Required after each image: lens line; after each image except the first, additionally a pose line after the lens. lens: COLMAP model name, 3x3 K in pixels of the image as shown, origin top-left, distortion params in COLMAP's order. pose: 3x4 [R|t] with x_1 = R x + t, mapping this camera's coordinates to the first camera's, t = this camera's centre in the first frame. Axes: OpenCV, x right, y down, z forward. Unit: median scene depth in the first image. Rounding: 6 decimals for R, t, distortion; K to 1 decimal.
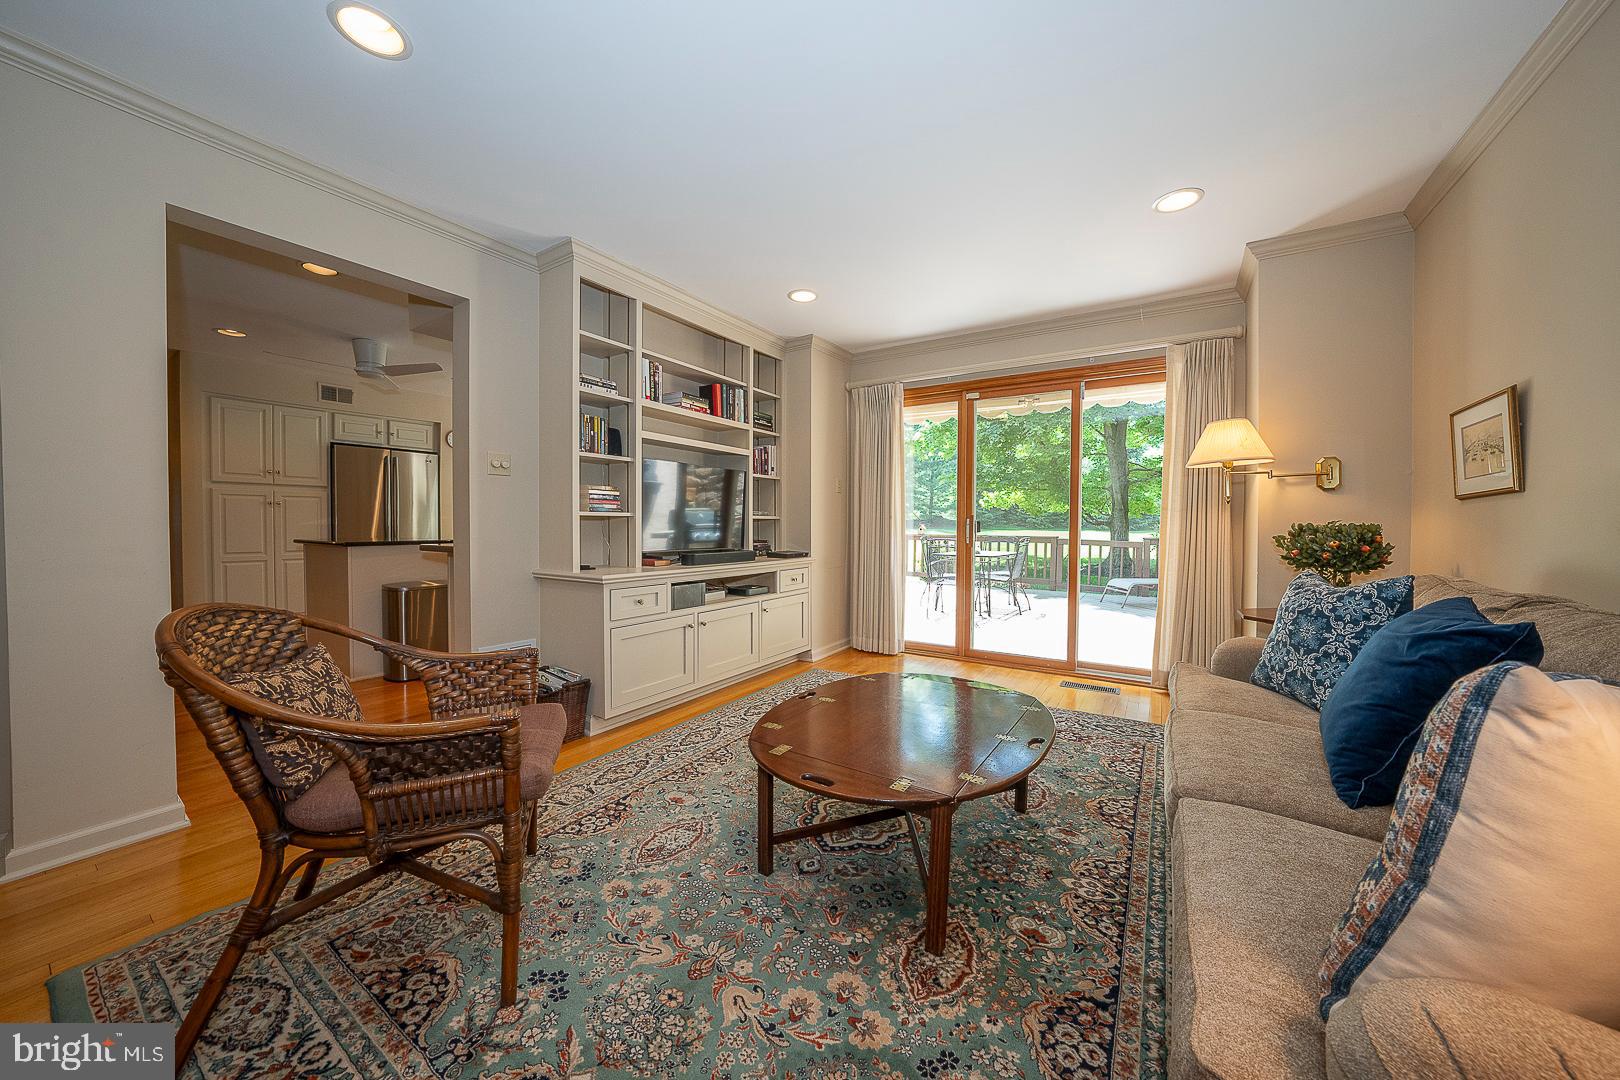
lens RADIAL K [[559.0, 0, 810.7], [0, 559.0, 536.3], [0, 0, 1]] dist [-0.030078, 0.007113]
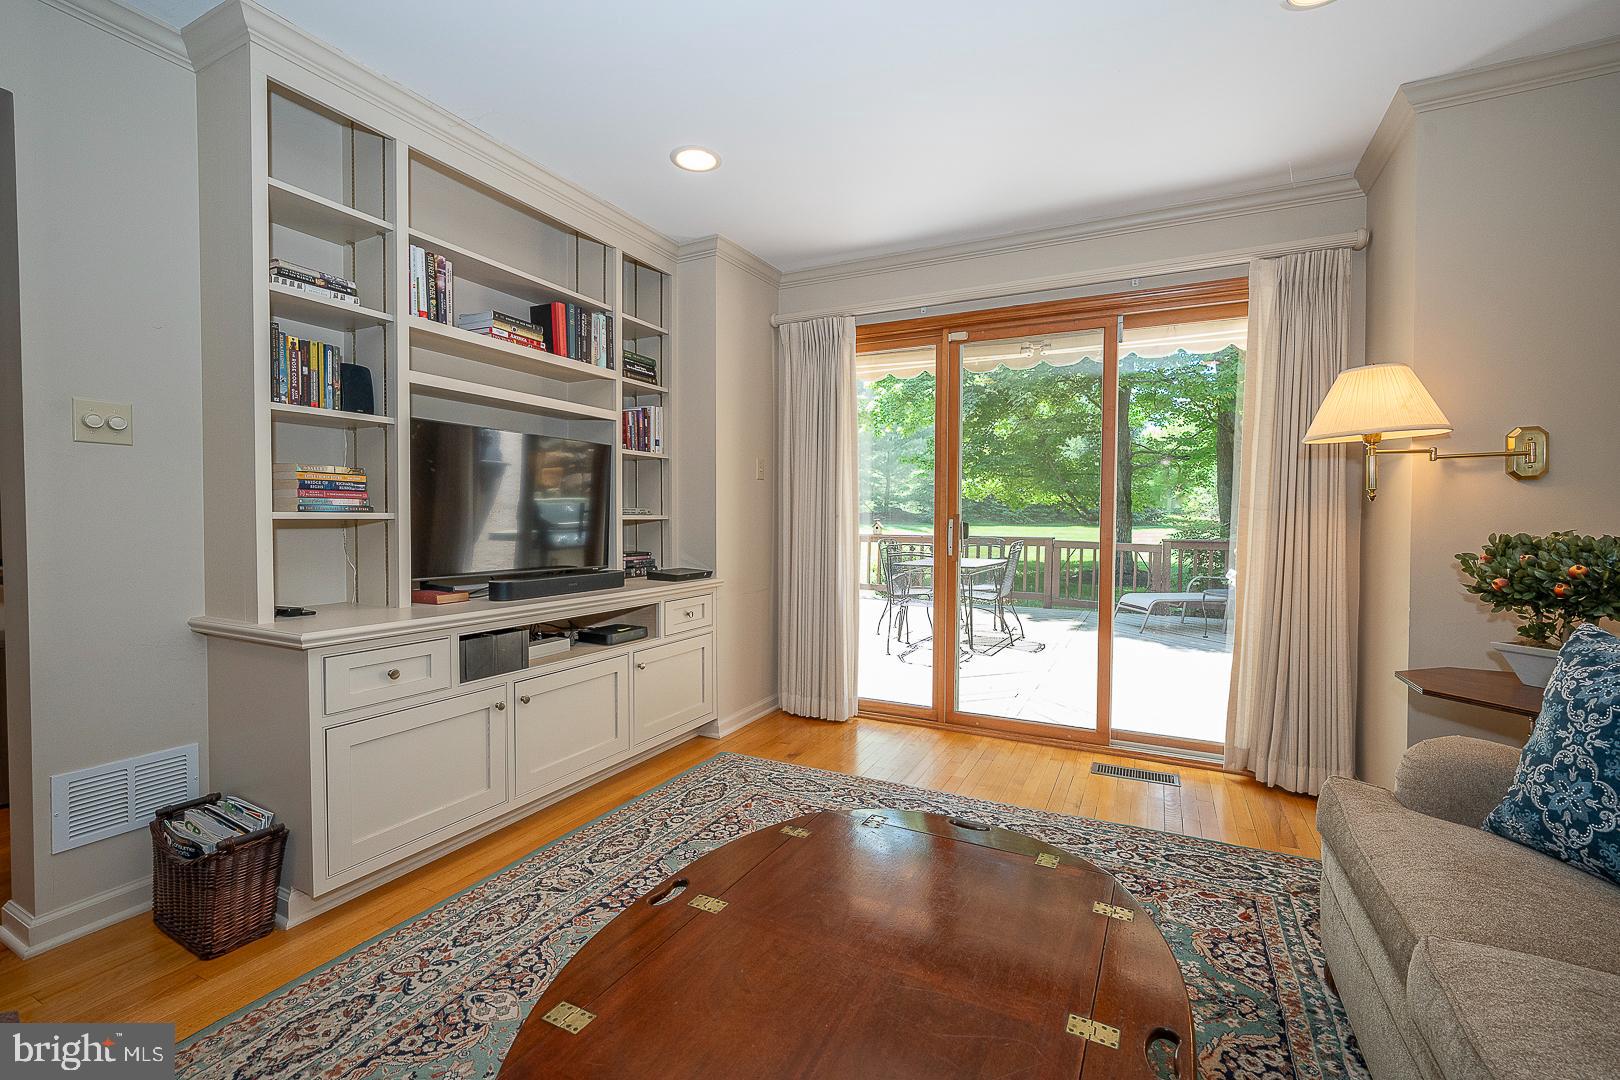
lens RADIAL K [[730.5, 0, 810.0], [0, 730.5, 540.0], [0, 0, 1]] dist [-0.003169, 0.000232]
pose [[0.994588, -0.003300, 0.103845, 0.023963], [0.002715, 0.999980, 0.005773, -0.013659], [-0.103862, -0.005460, 0.994577, 0.160487]]
